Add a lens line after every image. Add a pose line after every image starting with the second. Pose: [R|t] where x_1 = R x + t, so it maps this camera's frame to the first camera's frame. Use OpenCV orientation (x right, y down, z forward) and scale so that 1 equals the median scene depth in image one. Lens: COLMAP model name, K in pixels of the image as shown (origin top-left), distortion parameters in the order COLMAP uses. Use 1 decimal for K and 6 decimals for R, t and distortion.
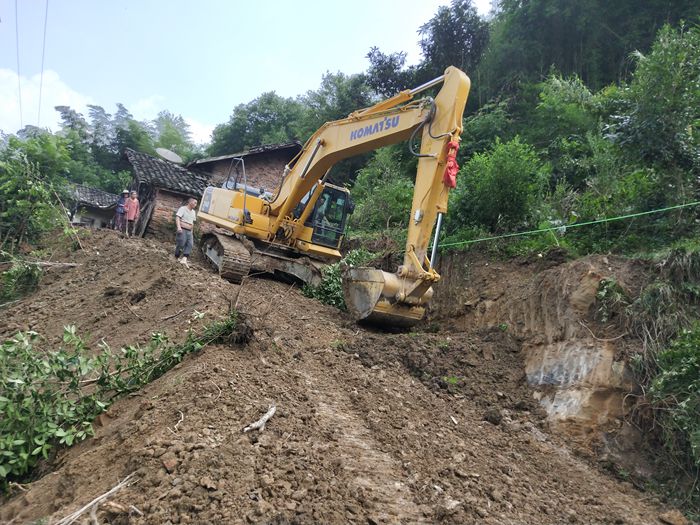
lens RADIAL K [[510.1, 0, 350.0], [0, 510.1, 262.4], [0, 0, 1]] dist [0.000042, 0.000014]
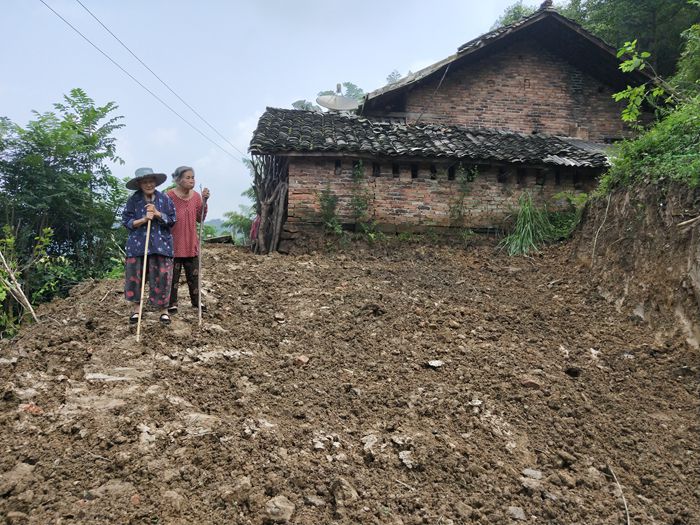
lens RADIAL K [[510.1, 0, 350.0], [0, 510.1, 262.5], [0, 0, 1]] dist [0.000042, 0.000014]
pose [[0.845479, -0.137757, -0.515935, -0.052238], [0.174964, 0.984284, 0.023910, -0.033435], [0.504533, -0.110485, 0.856294, 0.547829]]
